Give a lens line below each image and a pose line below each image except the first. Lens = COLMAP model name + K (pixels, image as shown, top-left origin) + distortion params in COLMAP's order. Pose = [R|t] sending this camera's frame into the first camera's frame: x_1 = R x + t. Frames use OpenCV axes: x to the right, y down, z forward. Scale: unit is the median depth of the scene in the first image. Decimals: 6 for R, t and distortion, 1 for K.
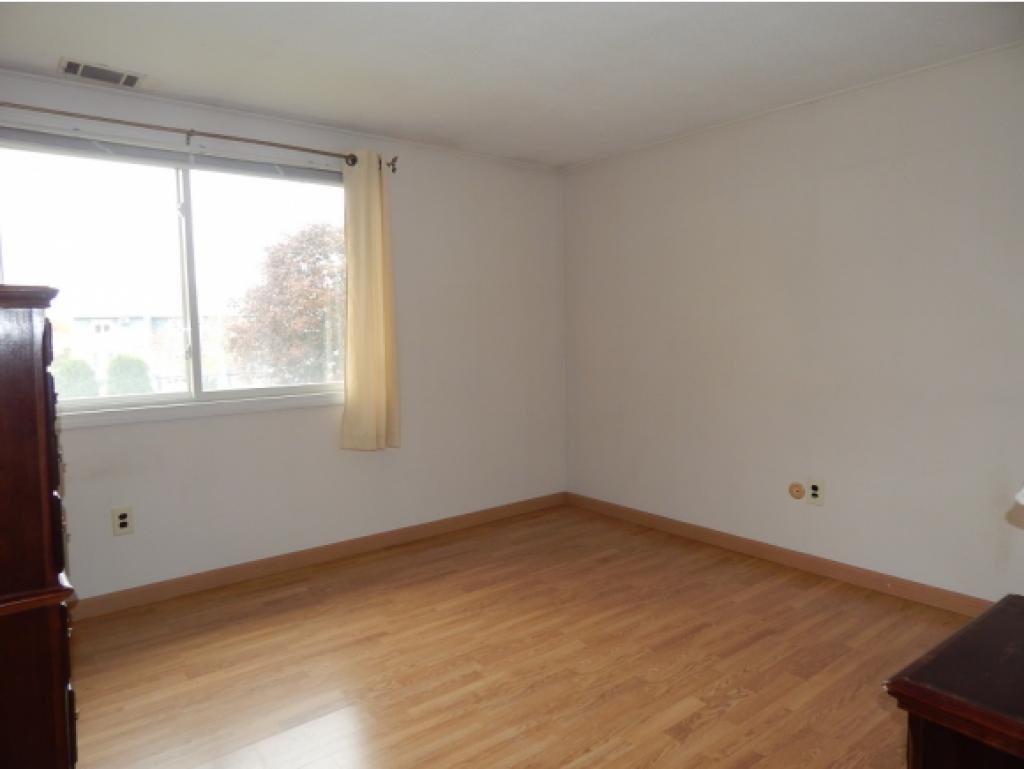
lens RADIAL K [[678.2, 0, 516.6], [0, 678.2, 381.5], [0, 0, 1]] dist [0.001191, -0.004187]
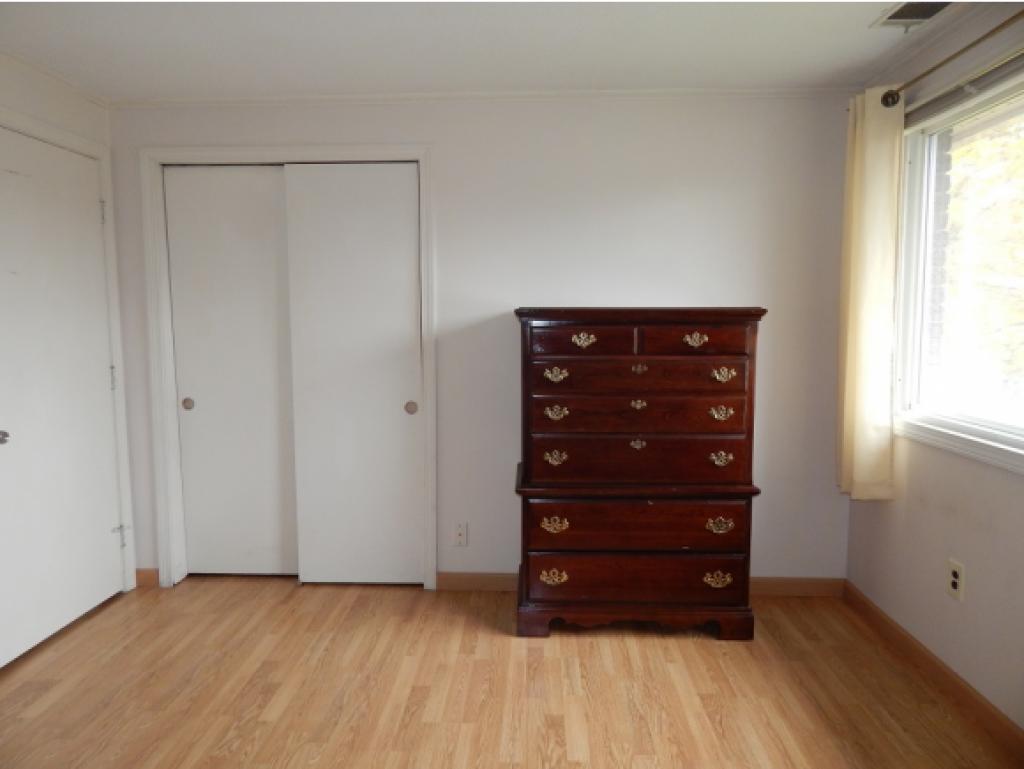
lens RADIAL K [[675.1, 0, 511.3], [0, 675.1, 379.4], [0, 0, 1]] dist [0.001715, 0.002049]
pose [[-0.664853, 0.085943, -0.742014, 0.298334], [-0.042875, 0.987331, 0.152772, -0.112501], [0.745743, 0.133385, -0.652745, 1.090566]]
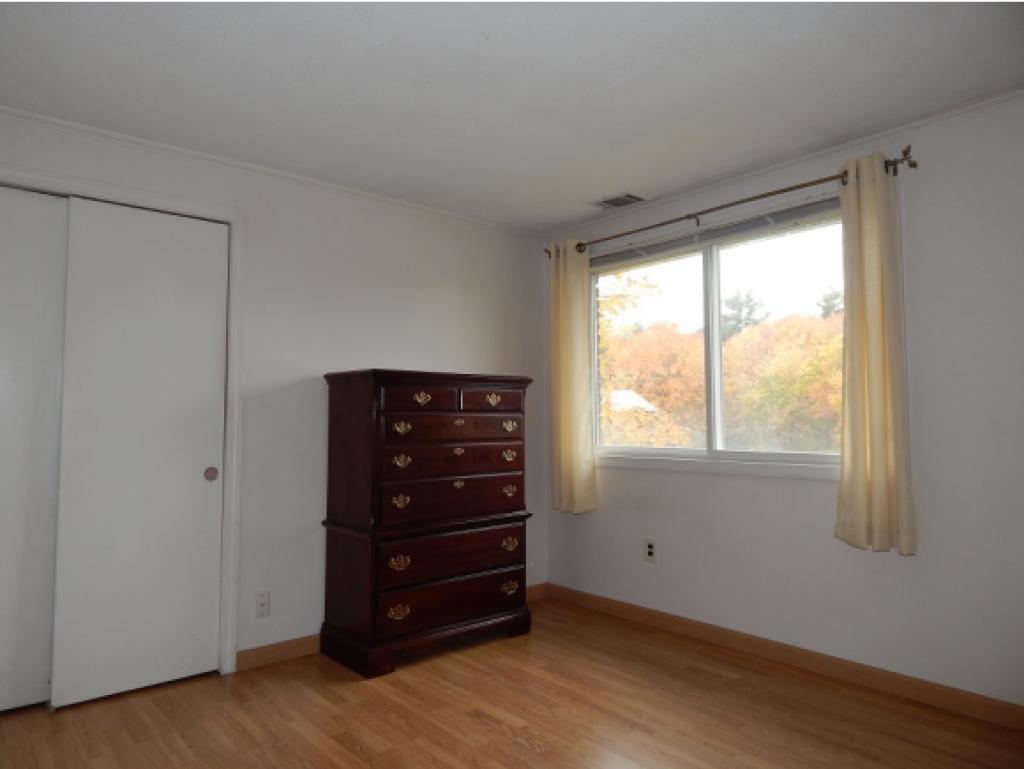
lens RADIAL K [[677.6, 0, 509.2], [0, 677.6, 380.0], [0, 0, 1]] dist [0.001127, -0.000744]
pose [[0.027556, -0.040184, -0.998812, 0.628947], [-0.070725, 0.996609, -0.042046, -0.028212], [0.997115, 0.071800, 0.024621, 0.695049]]
